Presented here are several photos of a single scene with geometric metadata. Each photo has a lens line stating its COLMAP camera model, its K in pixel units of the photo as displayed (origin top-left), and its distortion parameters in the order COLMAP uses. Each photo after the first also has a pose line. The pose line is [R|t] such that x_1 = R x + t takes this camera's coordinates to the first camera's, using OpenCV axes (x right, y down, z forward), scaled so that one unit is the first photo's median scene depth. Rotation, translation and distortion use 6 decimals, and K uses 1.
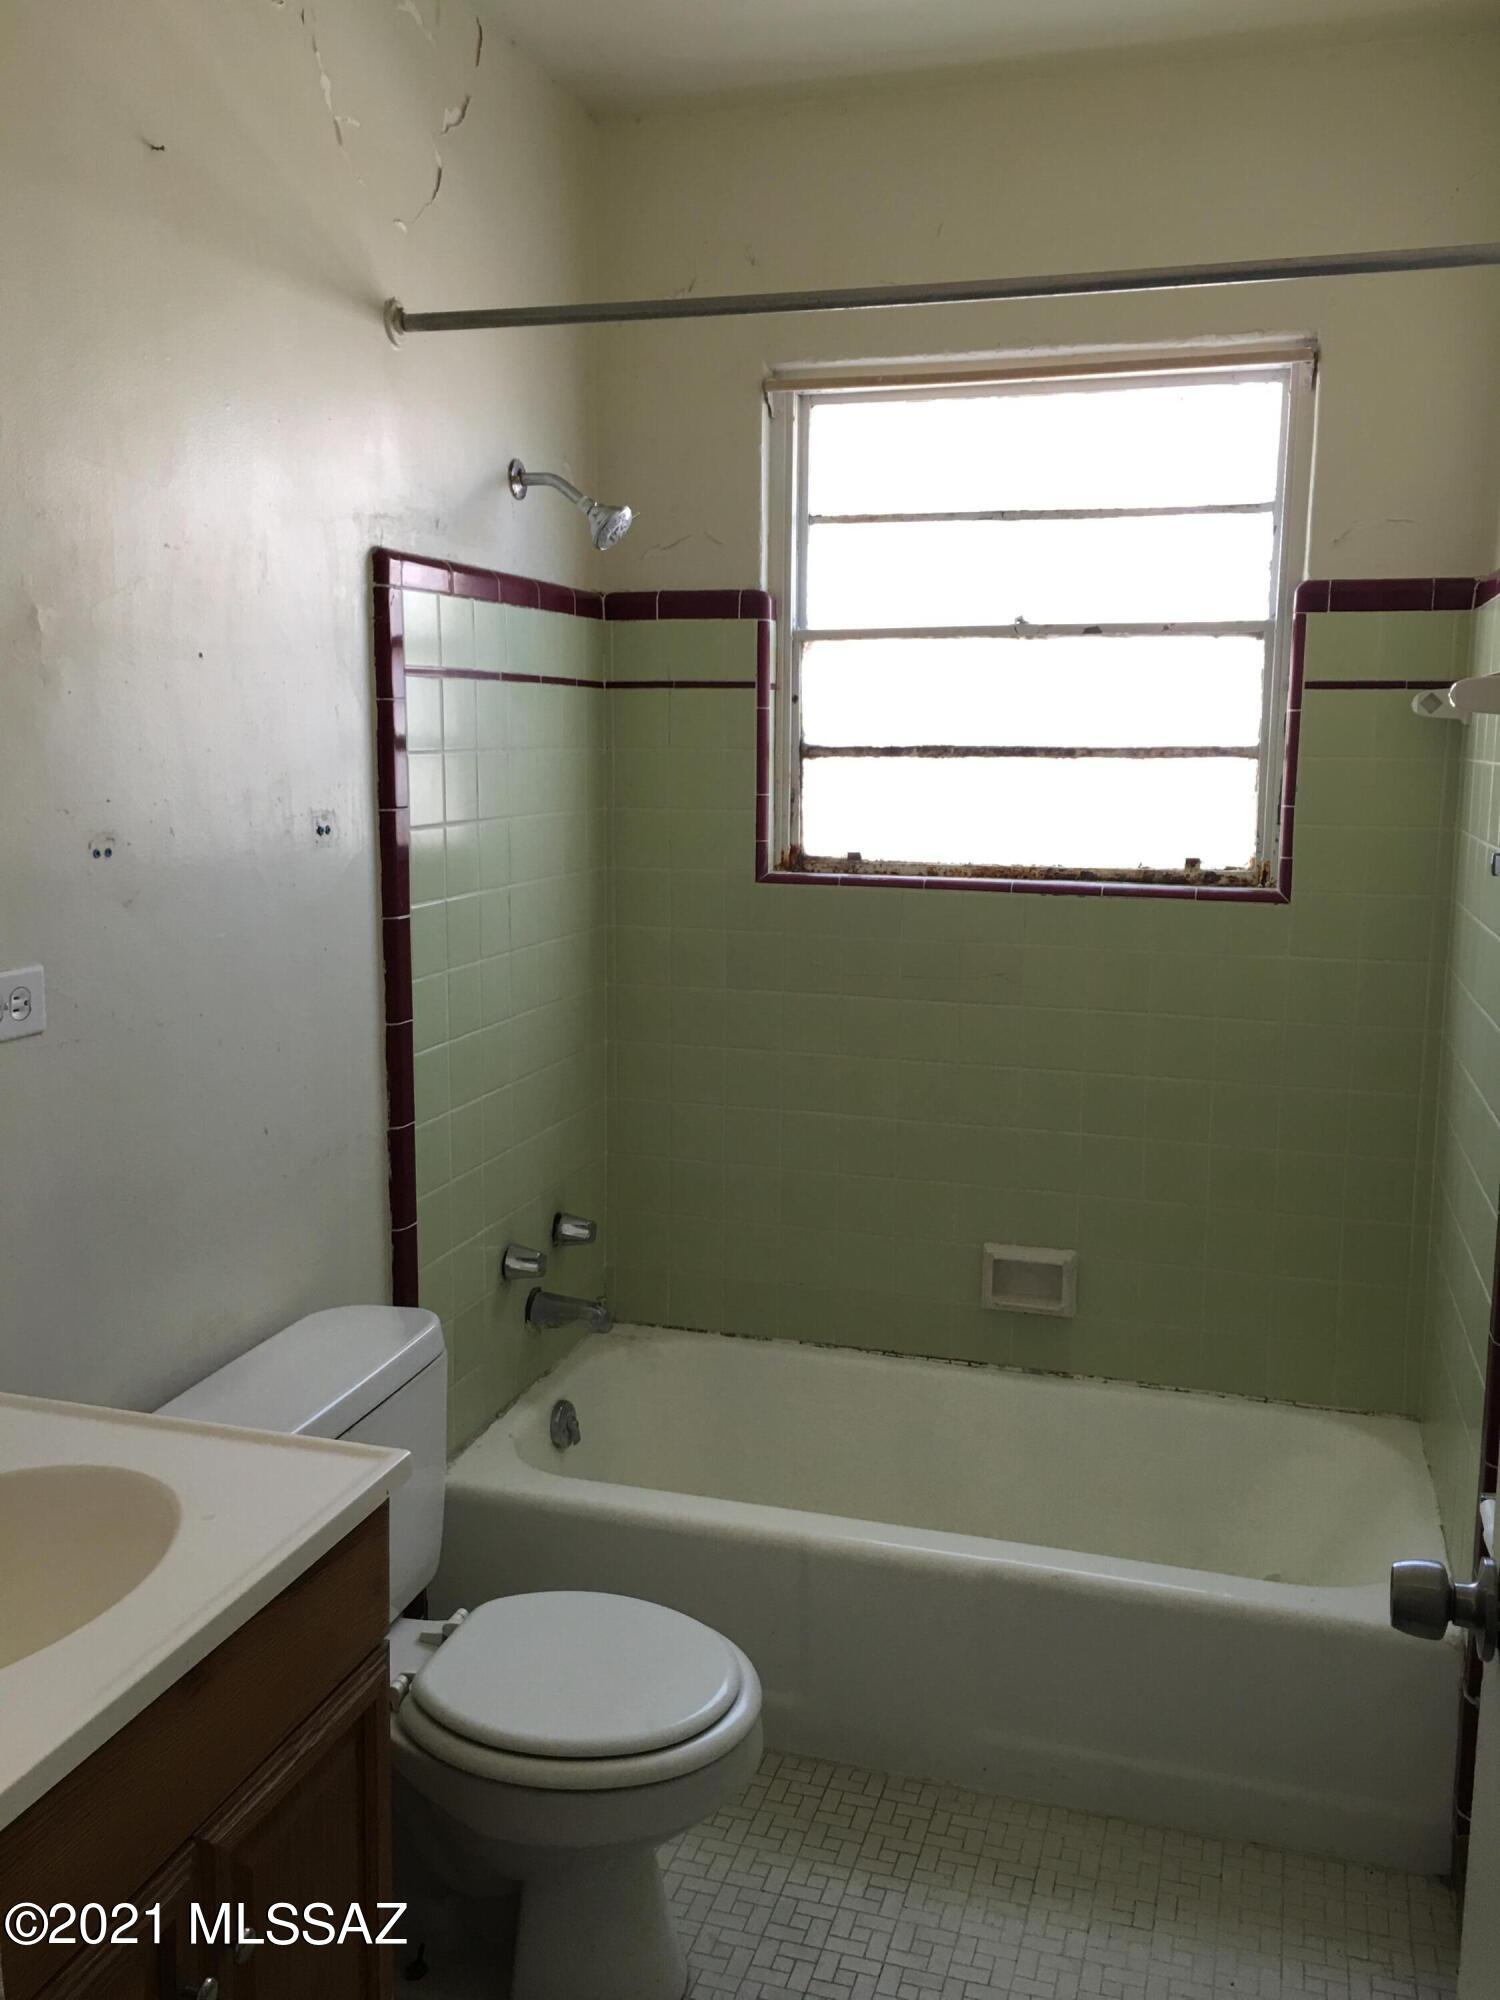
lens RADIAL K [[1739.9, 0, 769.4], [0, 1739.9, 995.0], [0, 0, 1]] dist [0.093081, -0.083669]
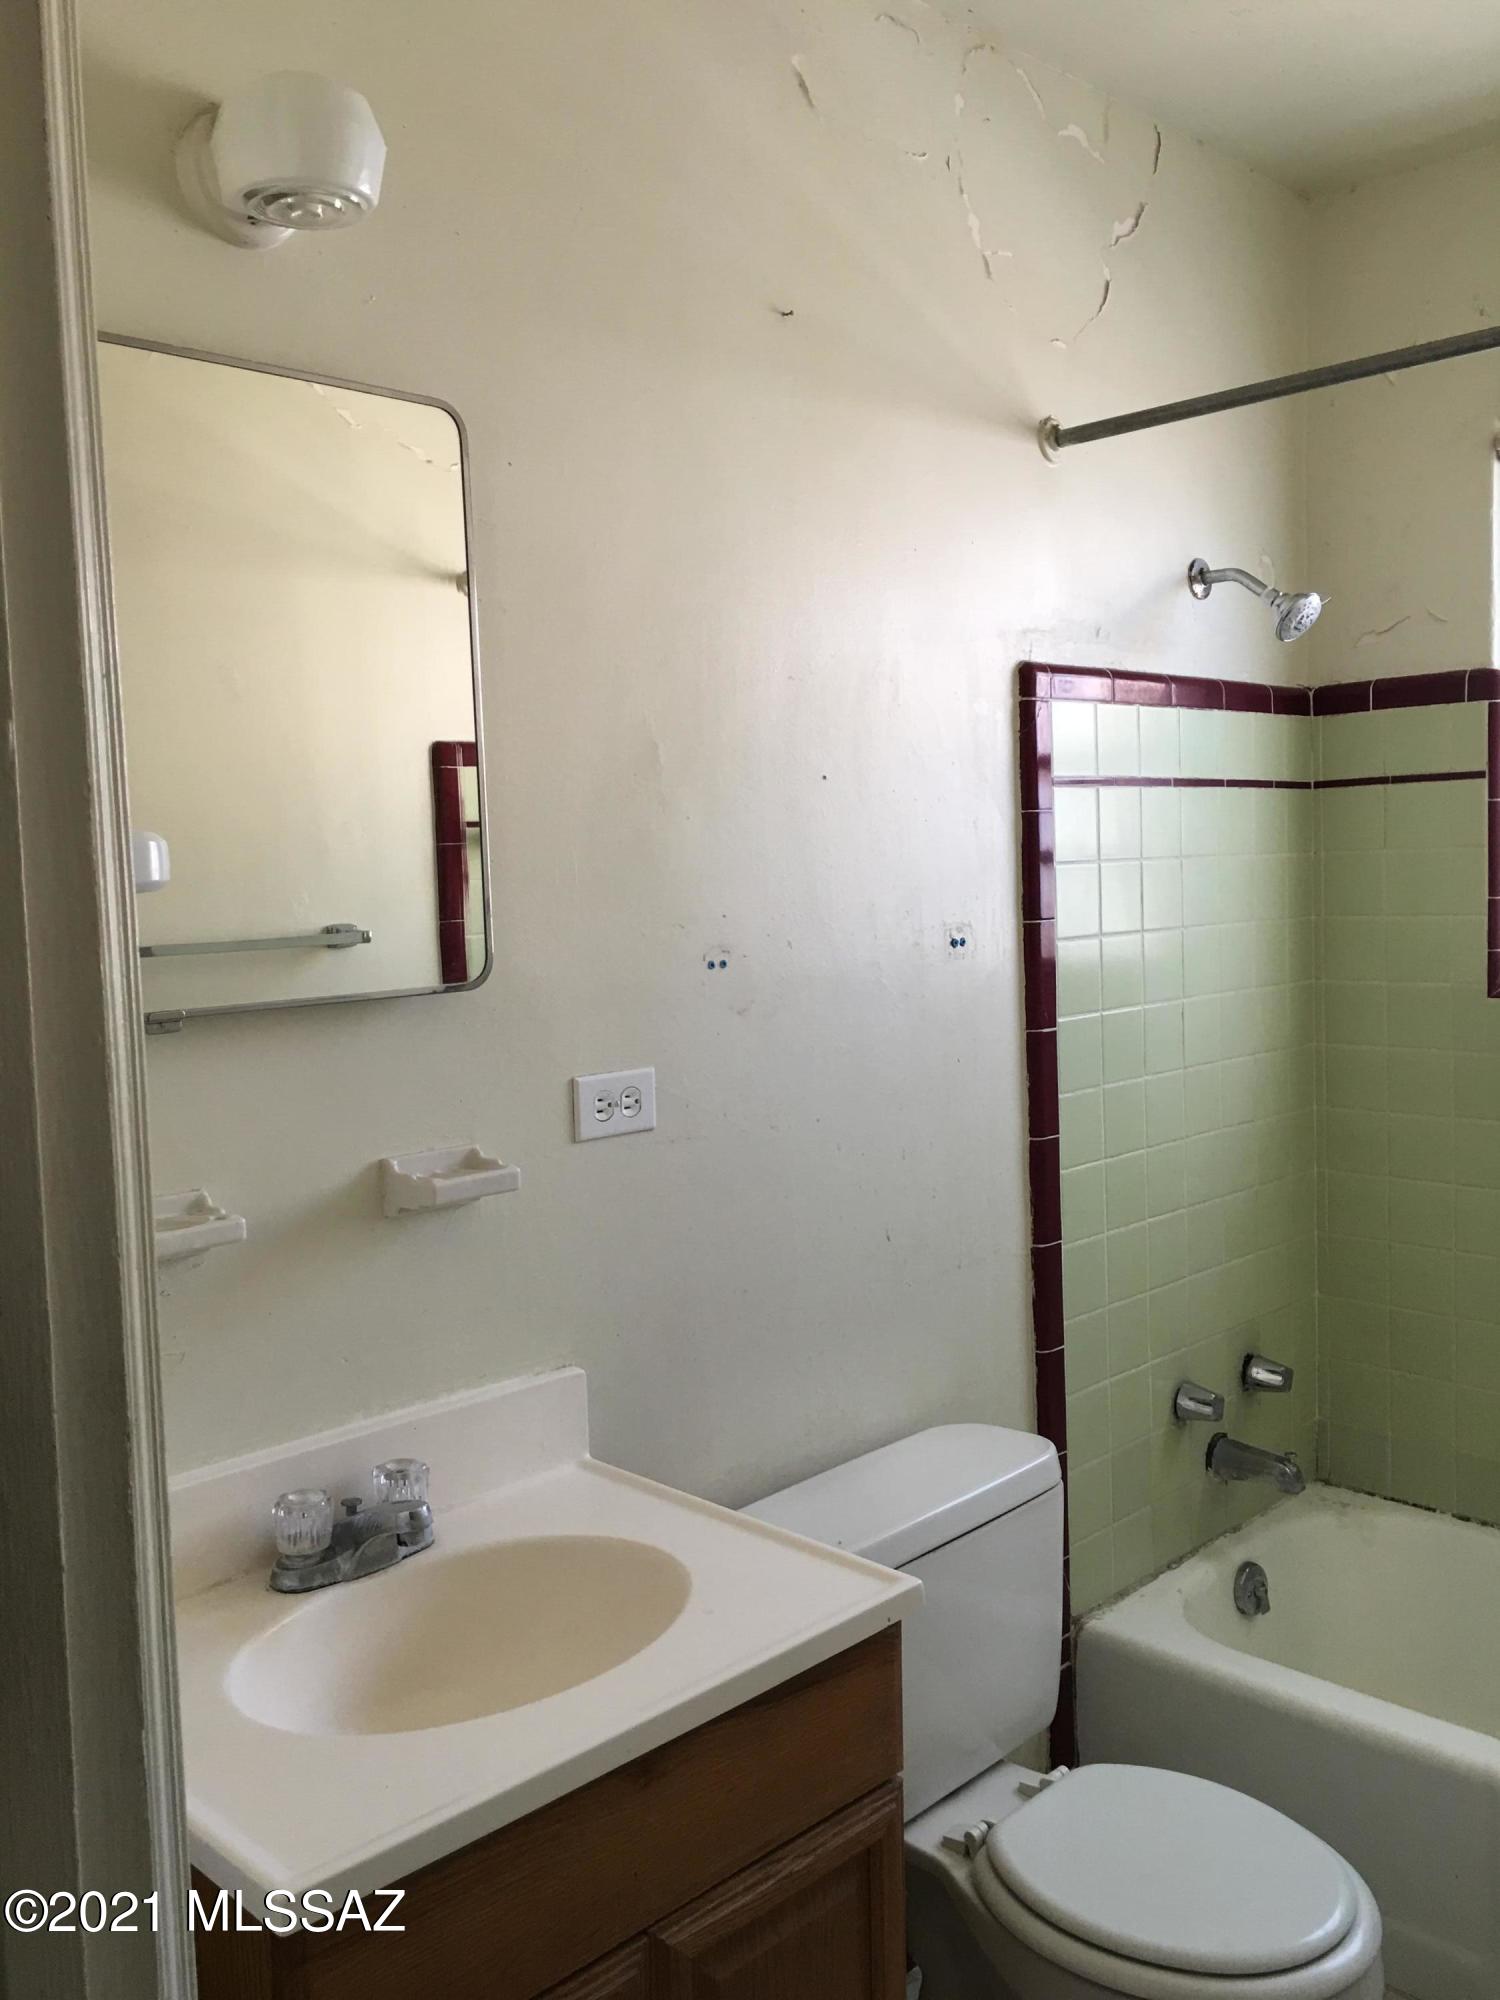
lens RADIAL K [[1739.9, 0, 751.4], [0, 1739.9, 1004.5], [0, 0, 1]] dist [0.093081, -0.083669]
pose [[0.882331, 0.003291, -0.470618, 0.104535], [-0.033928, 0.997819, -0.056631, 0.002328], [0.469405, 0.065934, 0.880518, 0.056841]]
